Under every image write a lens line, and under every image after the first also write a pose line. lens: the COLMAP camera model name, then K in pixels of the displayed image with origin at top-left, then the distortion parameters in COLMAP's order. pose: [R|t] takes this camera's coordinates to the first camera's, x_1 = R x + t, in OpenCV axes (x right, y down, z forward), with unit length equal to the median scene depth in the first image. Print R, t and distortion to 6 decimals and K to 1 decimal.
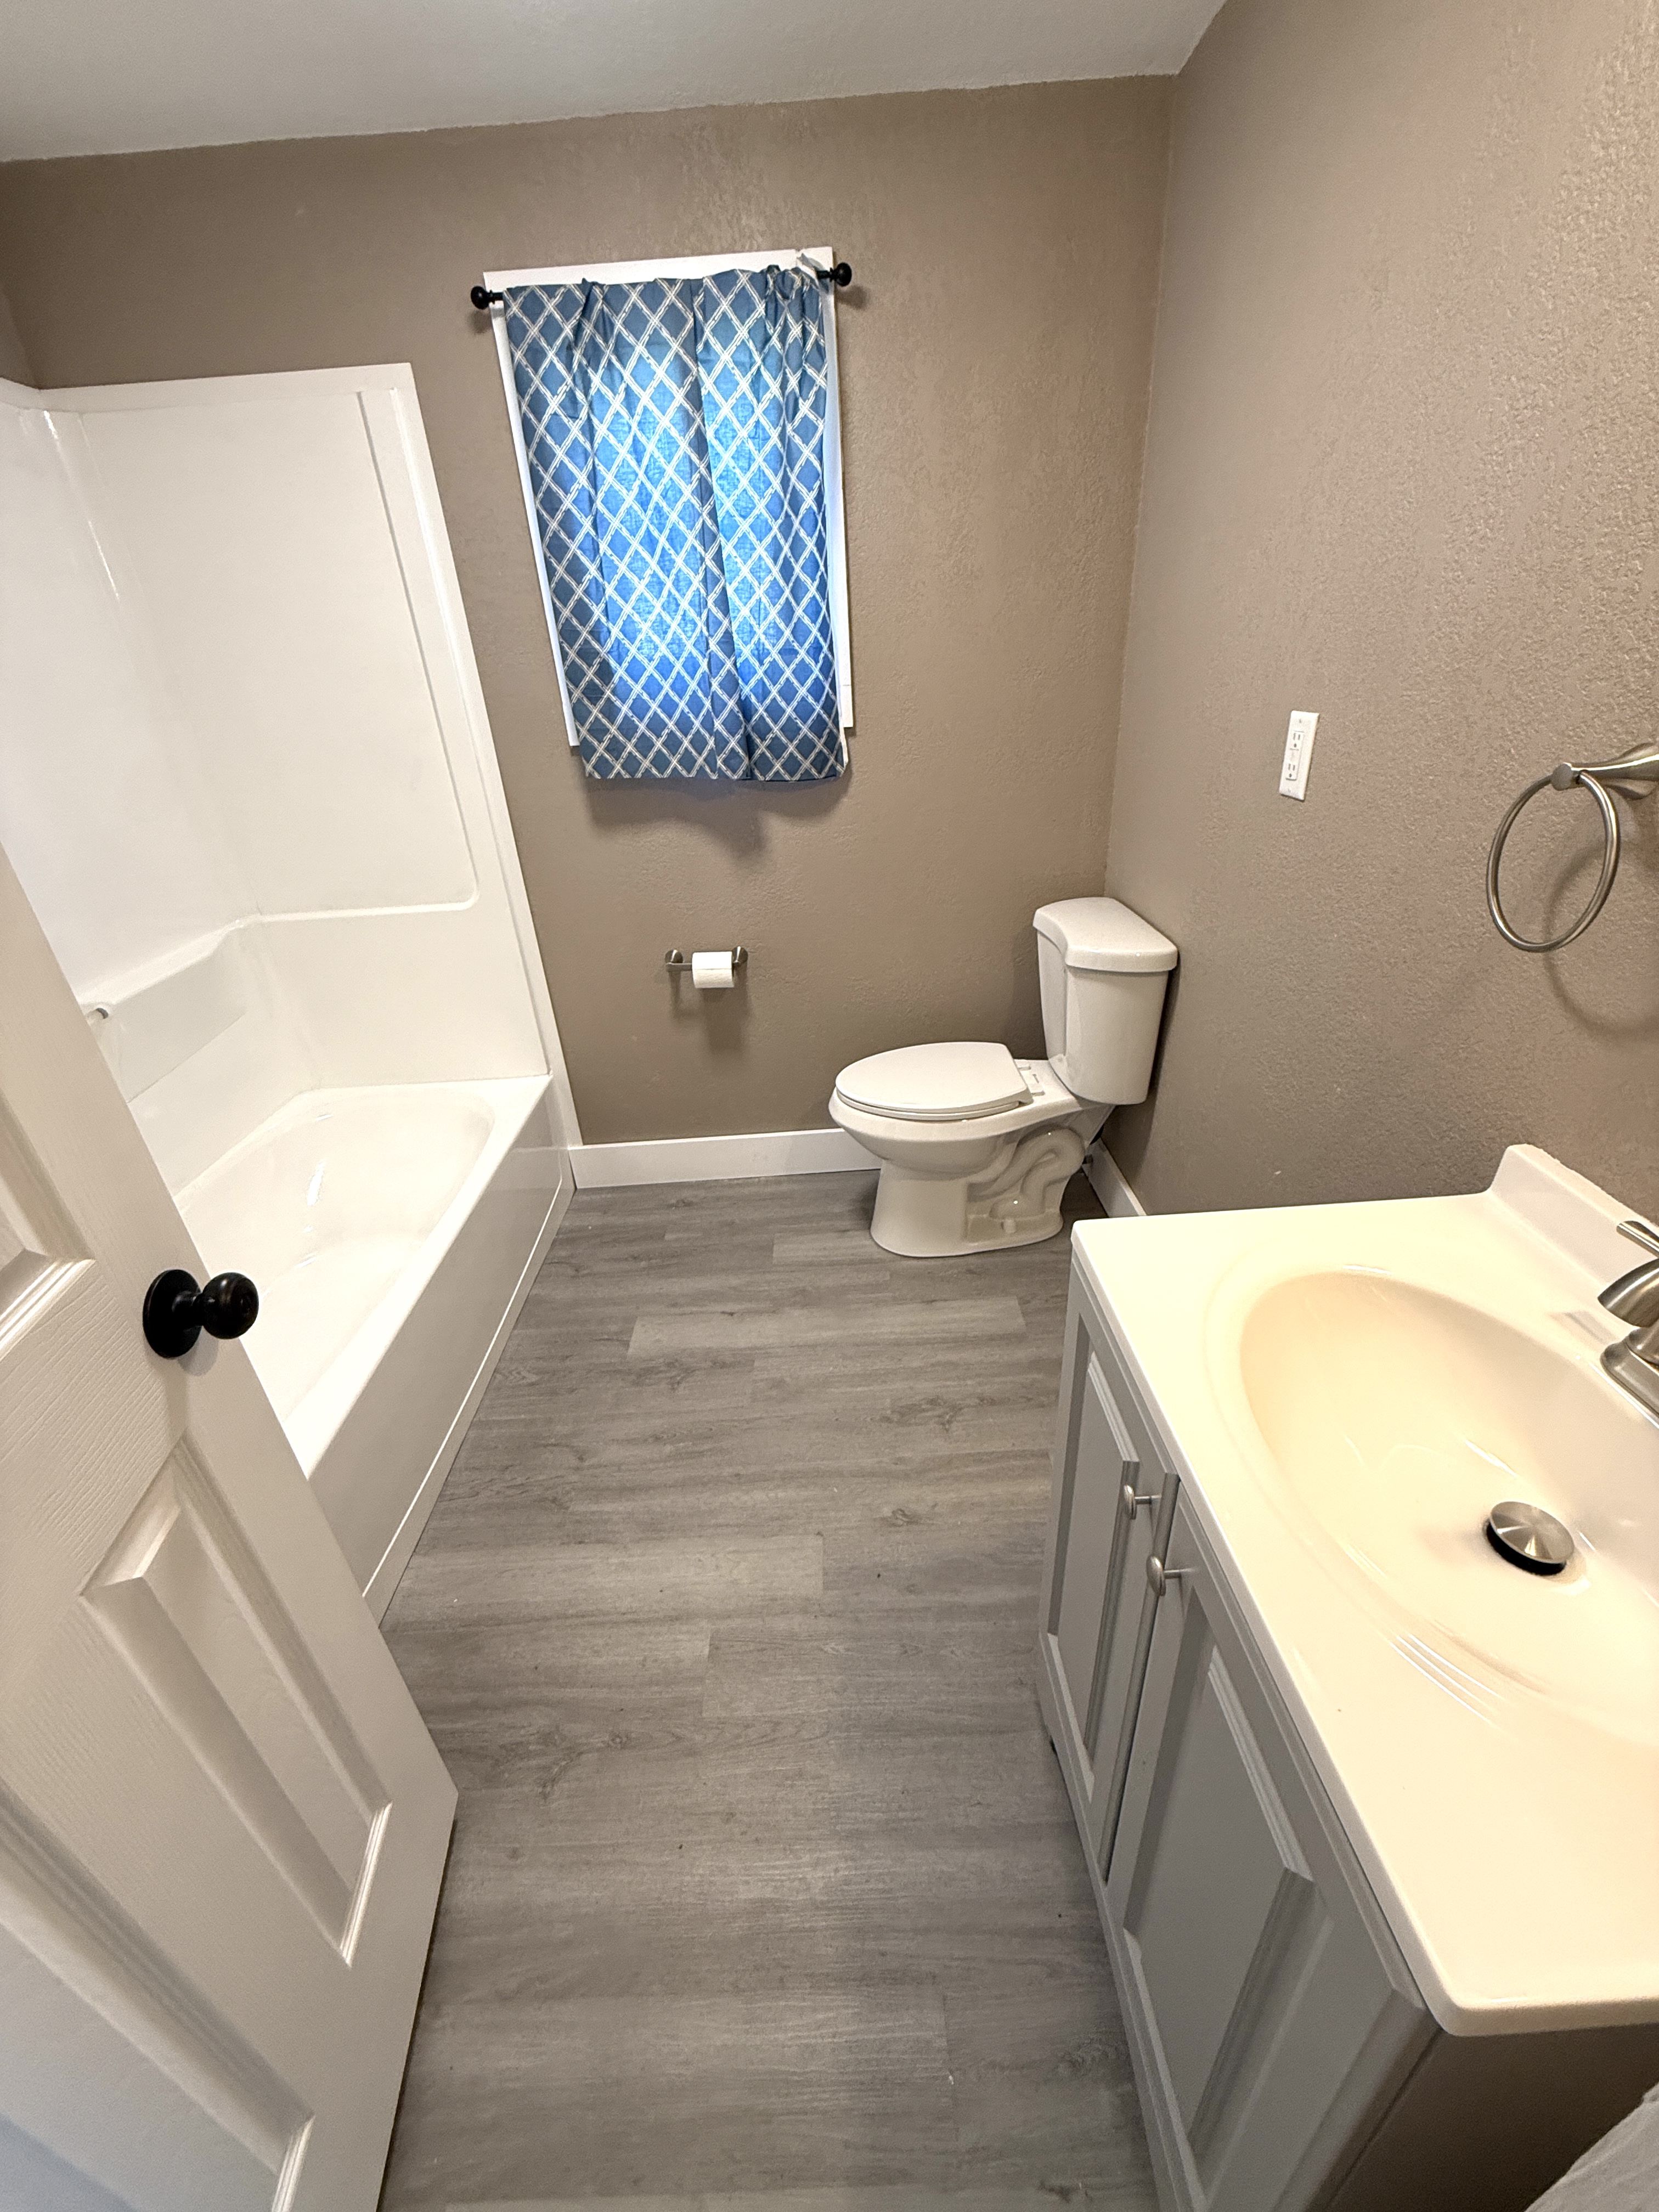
lens RADIAL K [[886.9, 0, 824.1], [0, 886.9, 1103.7], [0, 0, 1]] dist [0.001567, -0.000001]
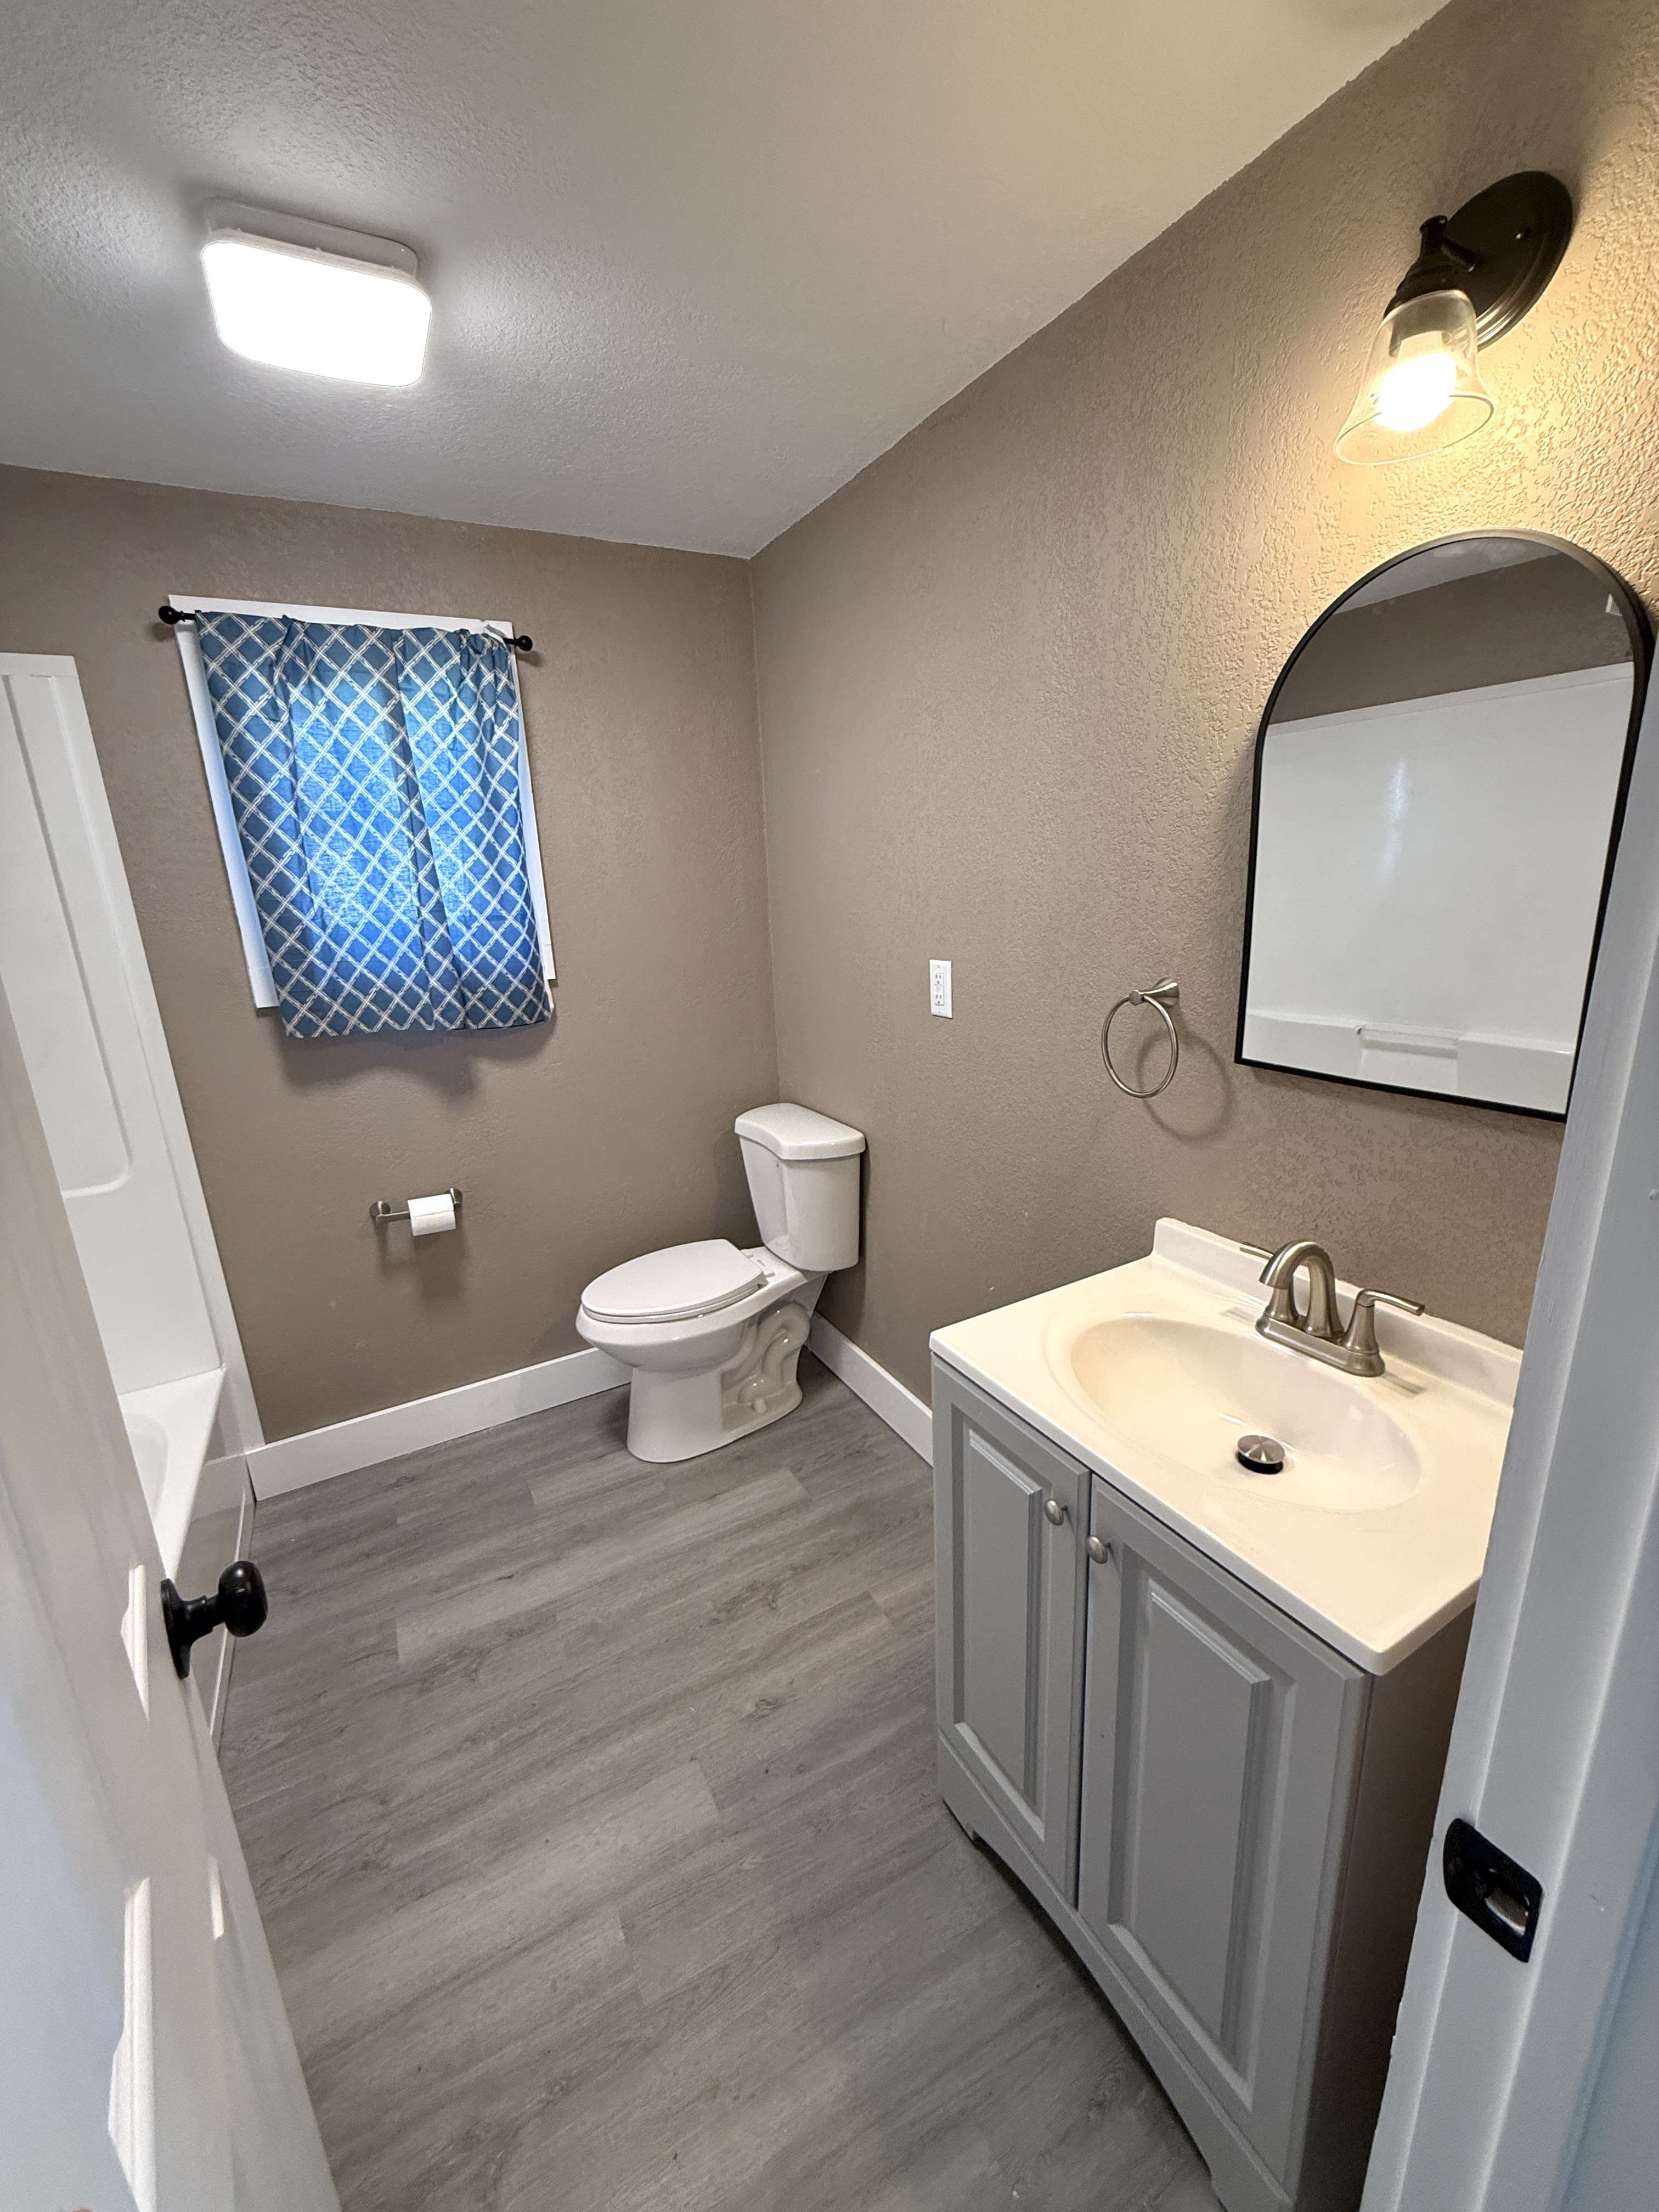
lens RADIAL K [[880.3, 0, 837.5], [0, 880.3, 1102.2], [0, 0, 1]] dist [0.001011, -0.000052]
pose [[0.884281, -0.100268, 0.456062, -0.194413], [0.208925, 0.958418, -0.194382, 0.015331], [-0.417608, 0.267171, 0.868460, -0.076433]]
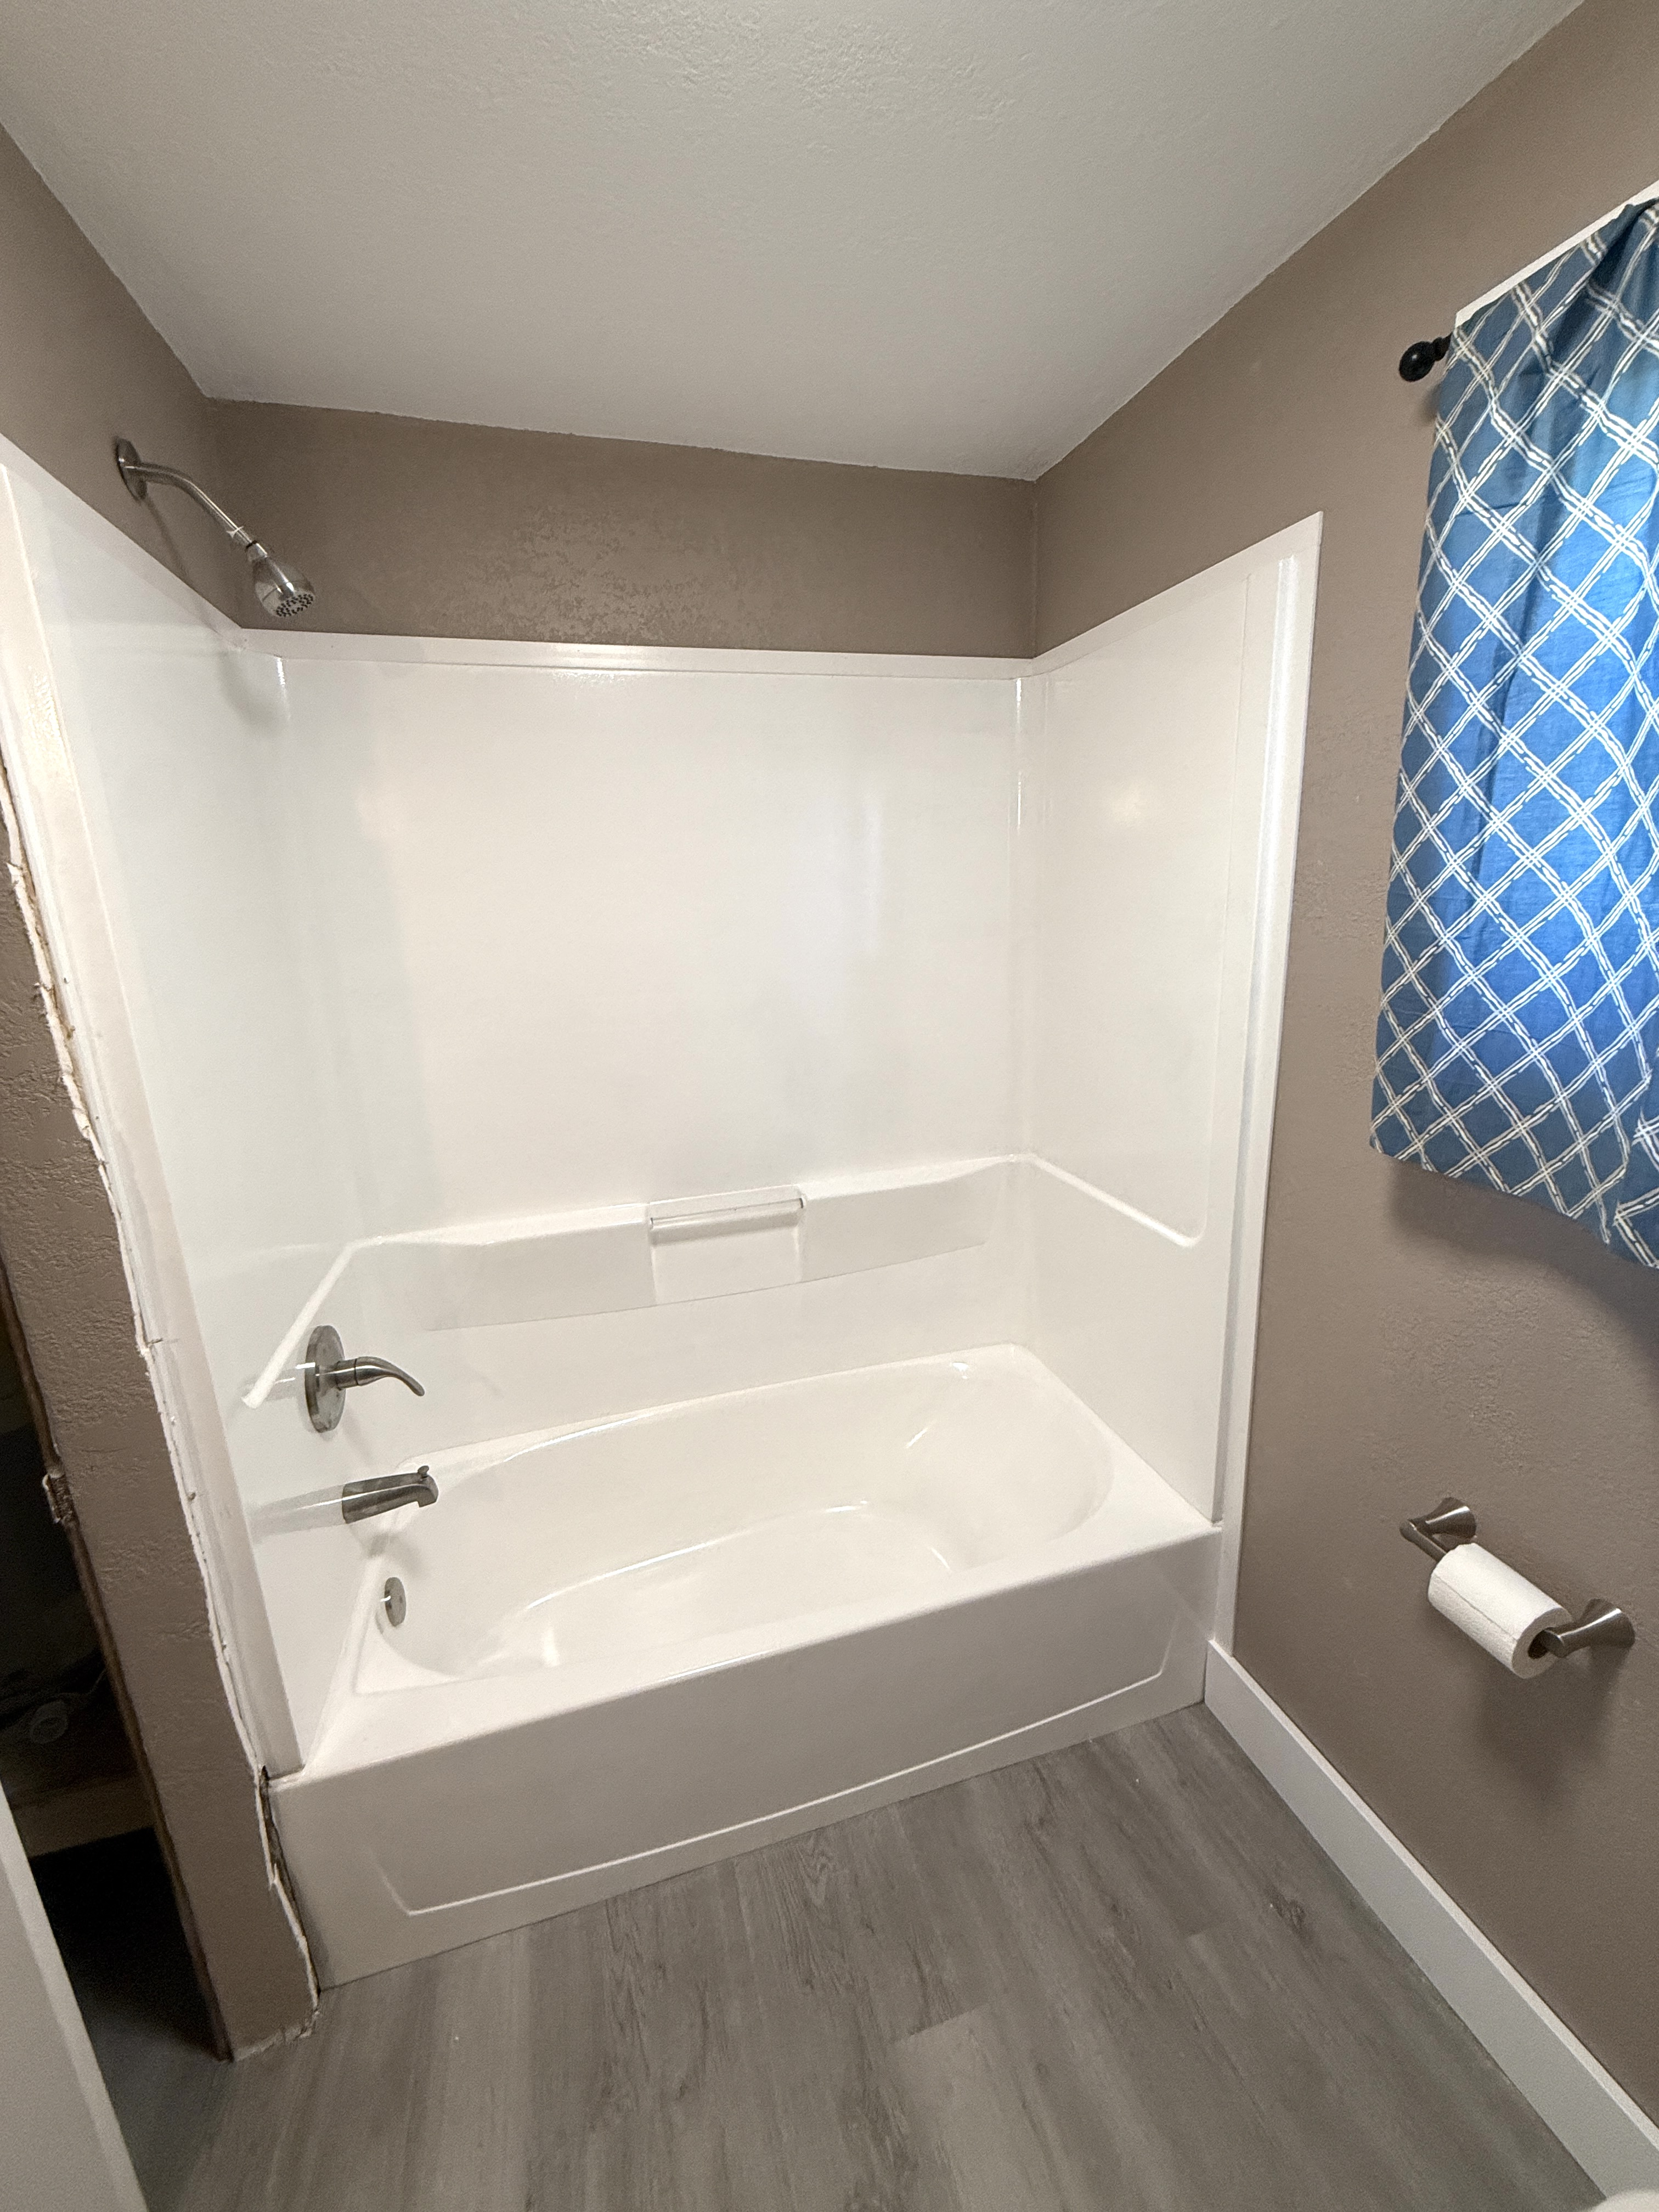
lens RADIAL K [[881.2, 0, 833.9], [0, 881.2, 1099.6], [0, 0, 1]] dist [-0.007006, -0.000039]
pose [[0.275641, 0.272369, -0.921866, 0.136866], [-0.425030, 0.894712, 0.137261, -0.354962], [0.862190, 0.353986, 0.362384, 0.567752]]
